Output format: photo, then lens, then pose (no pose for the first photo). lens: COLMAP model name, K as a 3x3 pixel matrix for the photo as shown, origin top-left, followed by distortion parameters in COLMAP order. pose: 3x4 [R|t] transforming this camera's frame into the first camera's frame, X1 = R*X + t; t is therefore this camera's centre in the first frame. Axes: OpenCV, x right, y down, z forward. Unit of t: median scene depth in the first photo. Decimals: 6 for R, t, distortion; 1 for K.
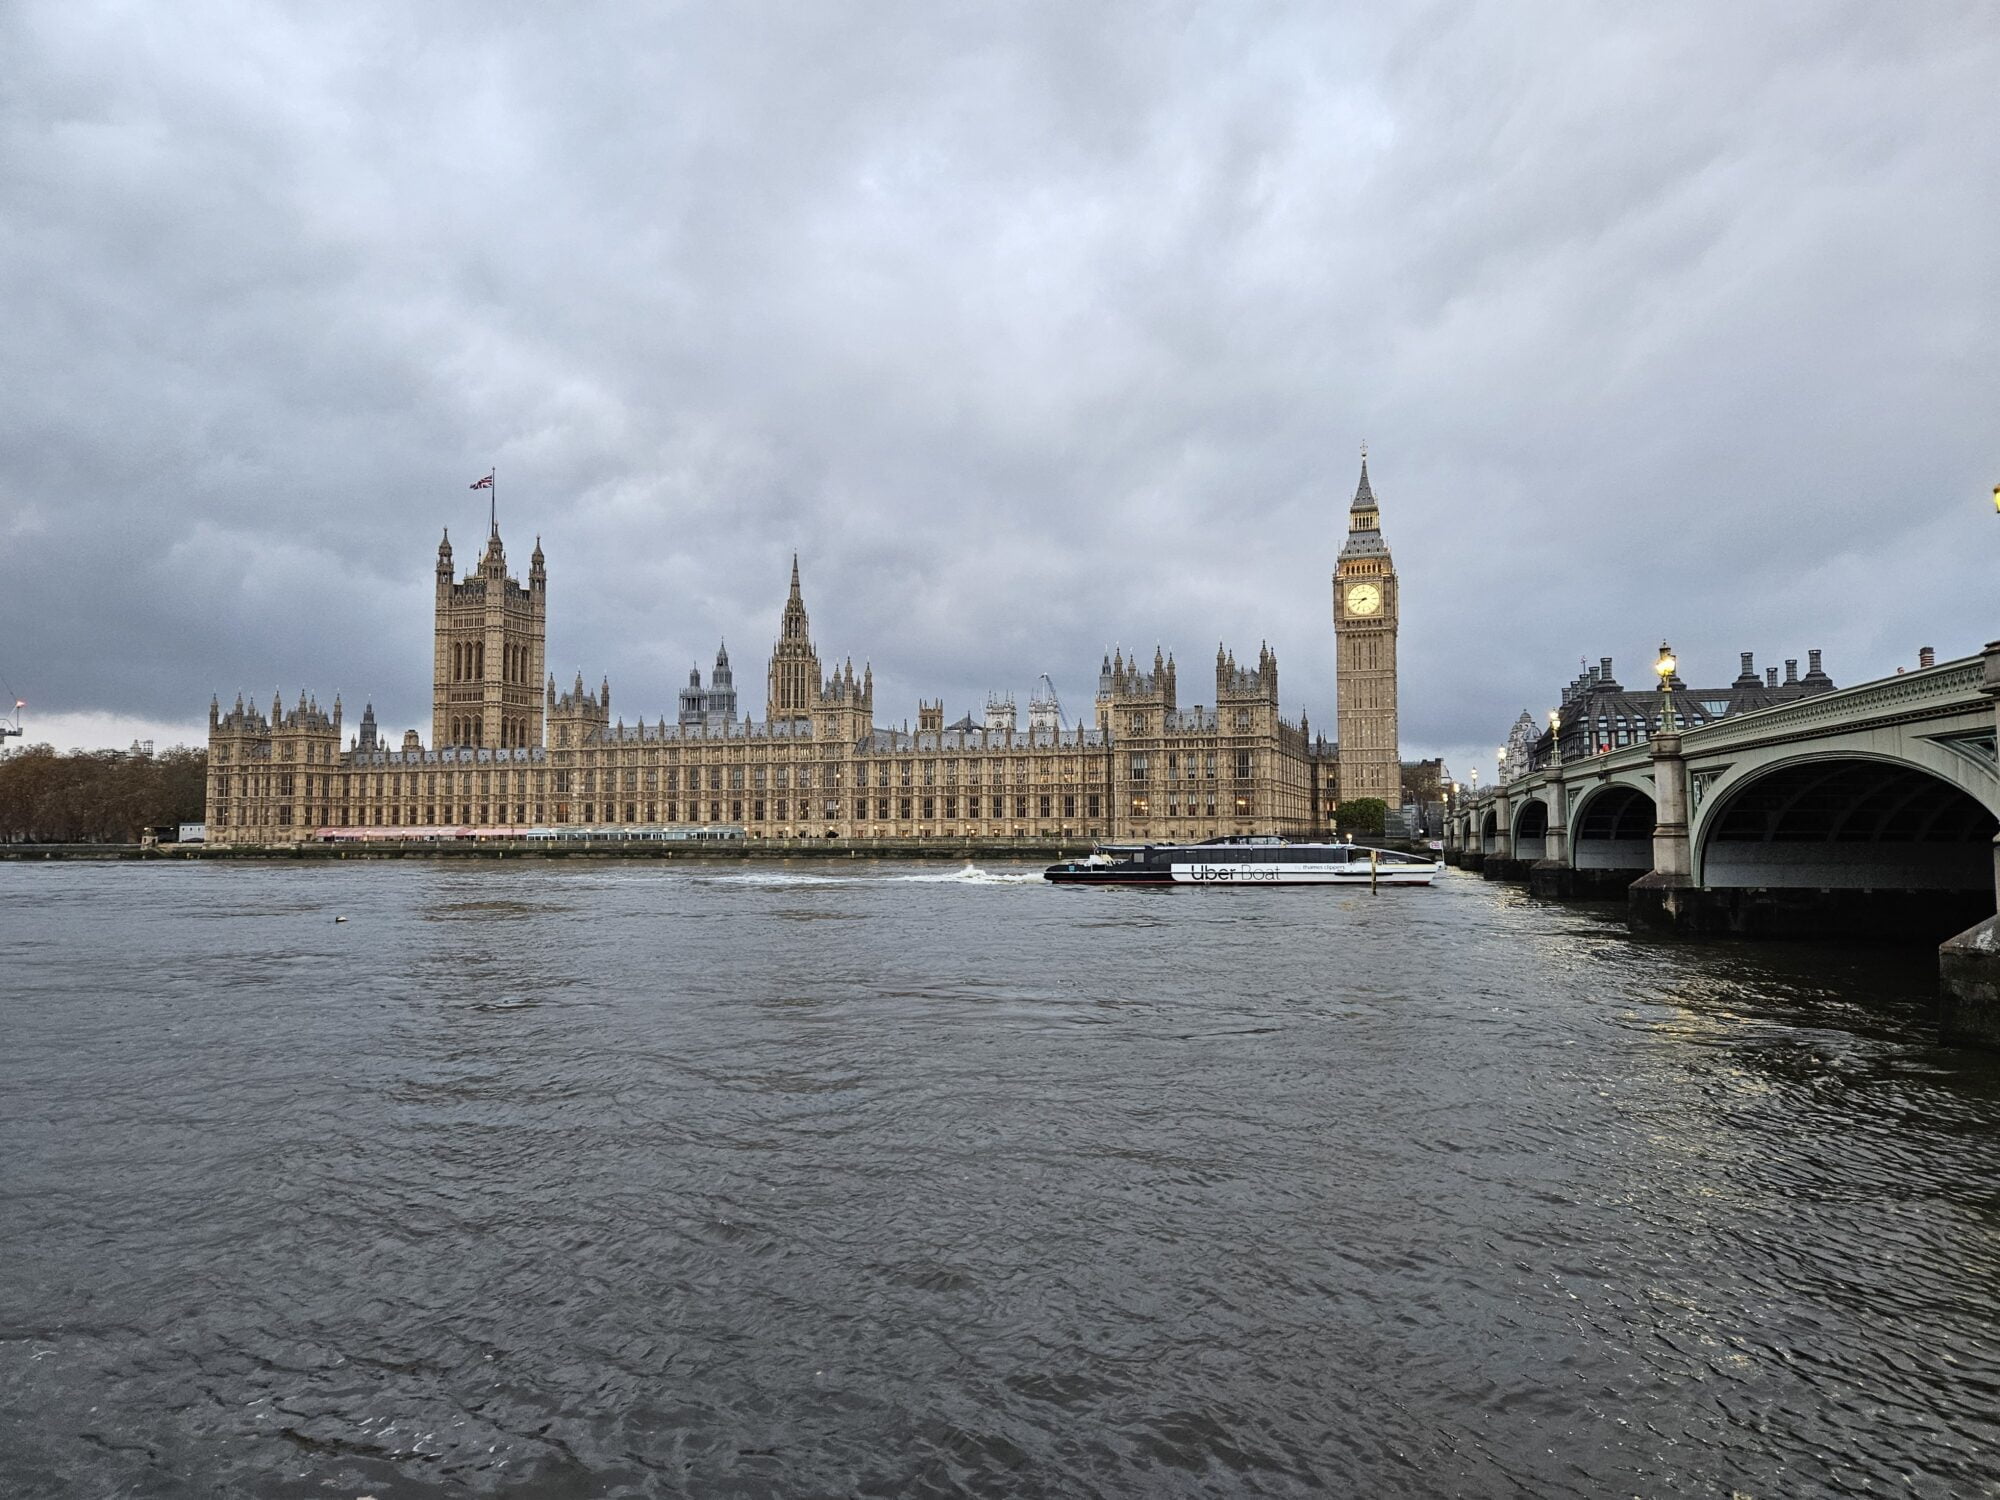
lens RADIAL K [[1331.9, 0, 995.6], [0, 1331.9, 731.9], [0, 0, 1]] dist [0.113214, -0.104952]
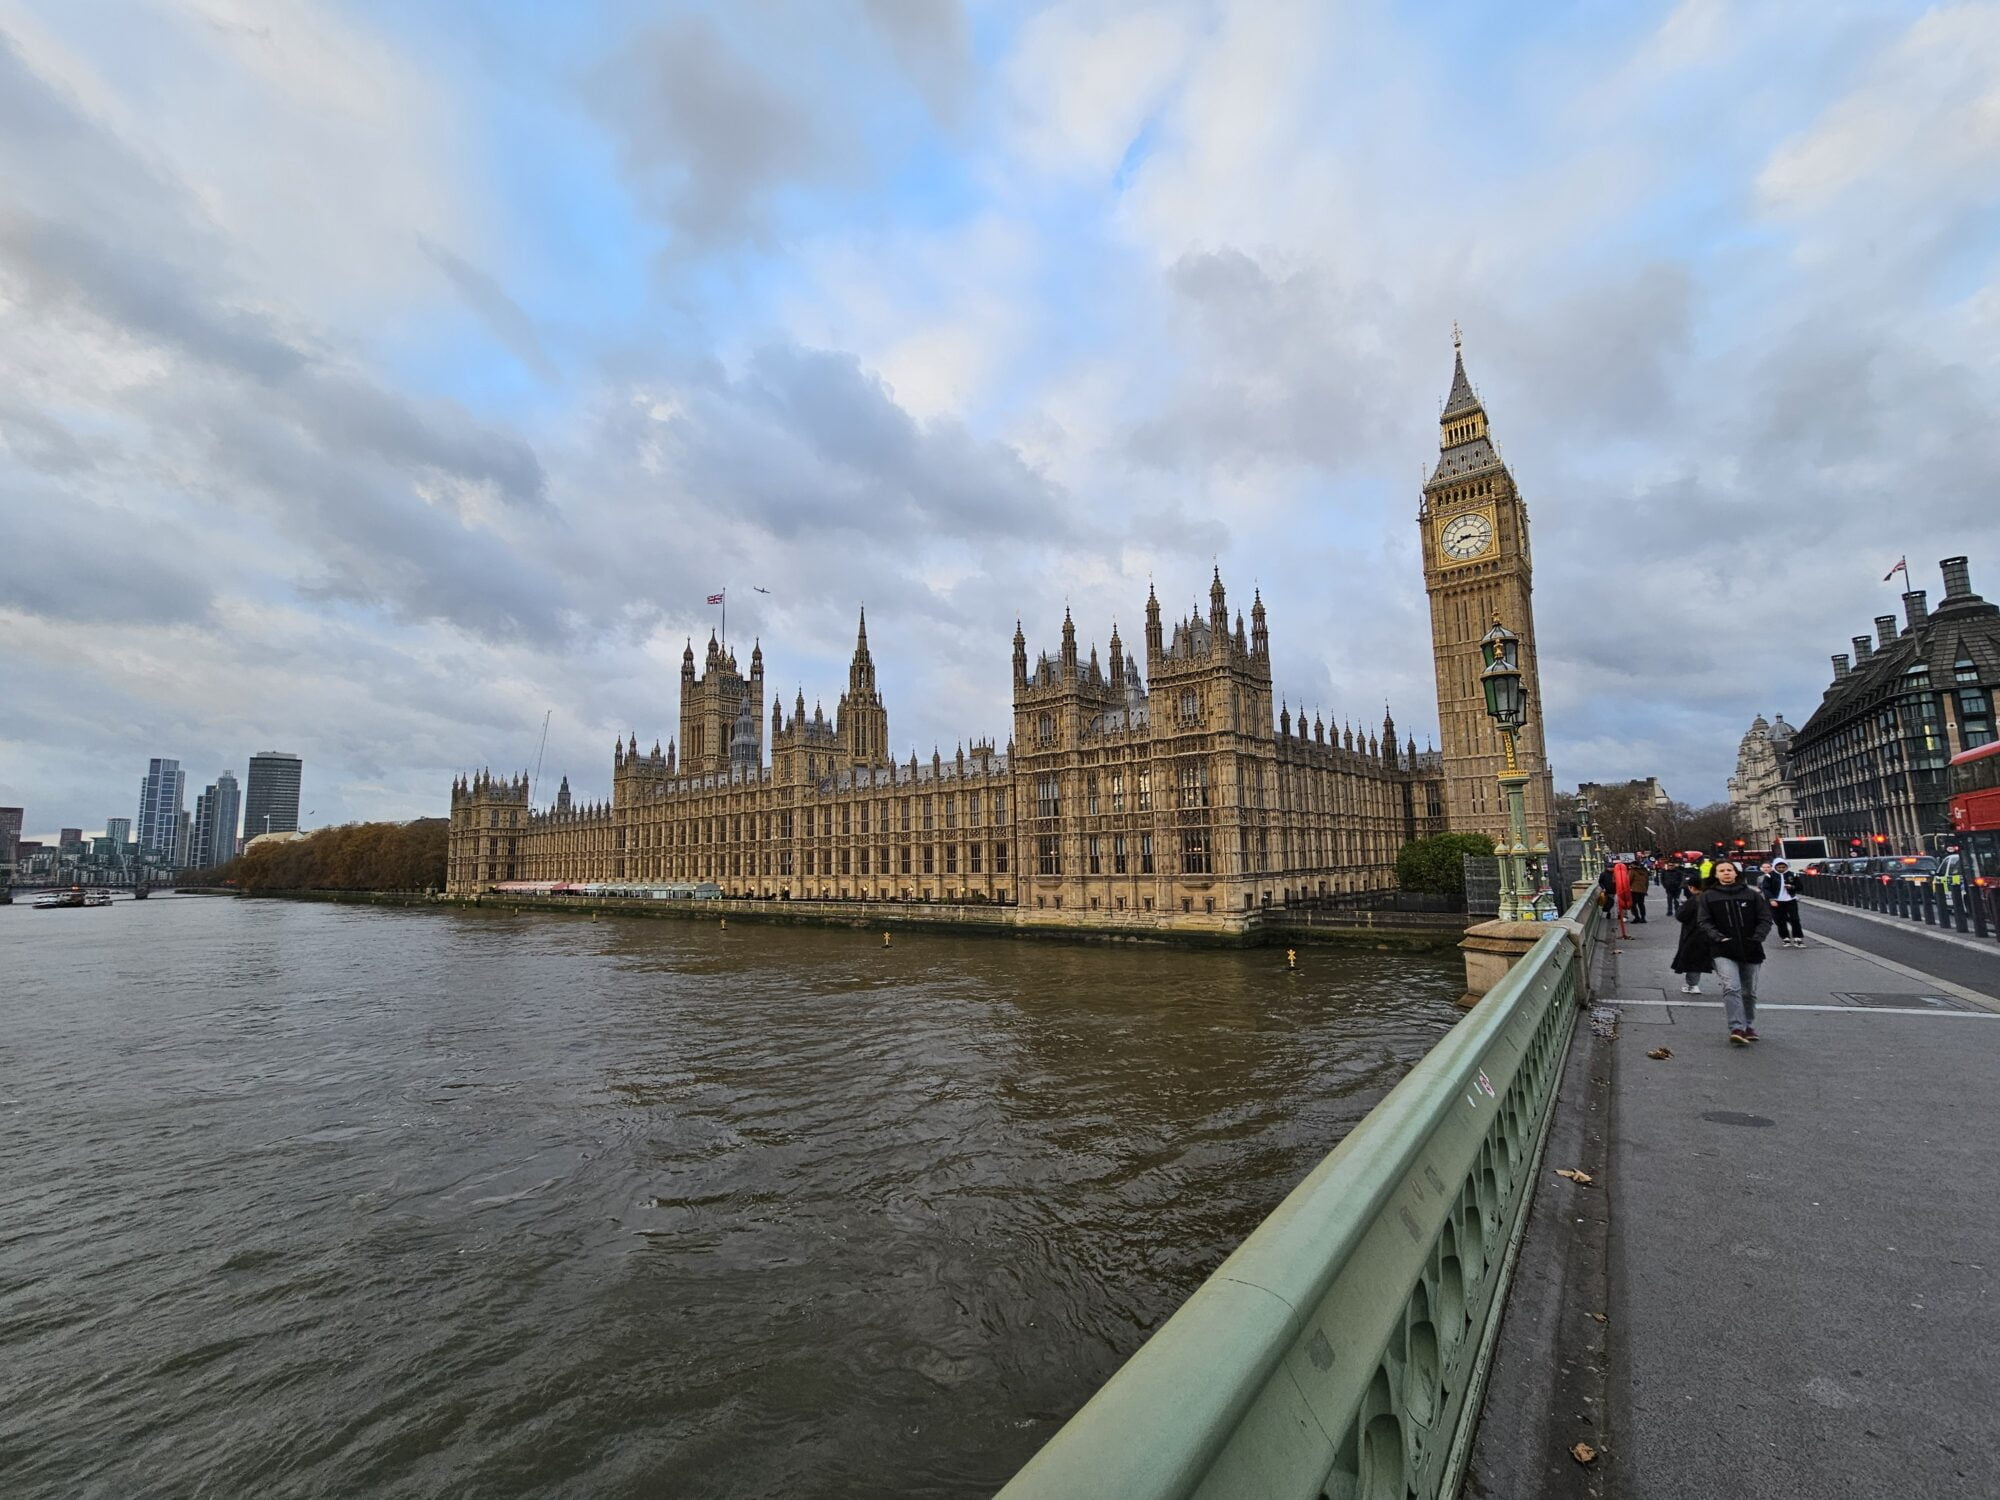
lens RADIAL K [[819.8, 0, 1008.7], [0, 819.8, 762.9], [0, 0, 1]] dist [0.000448, 0.000163]
pose [[0.934123, -0.061638, -0.351590, 0.195259], [0.049278, 0.997815, -0.044007, 0.022239], [0.353534, 0.023782, 0.935119, 0.529854]]
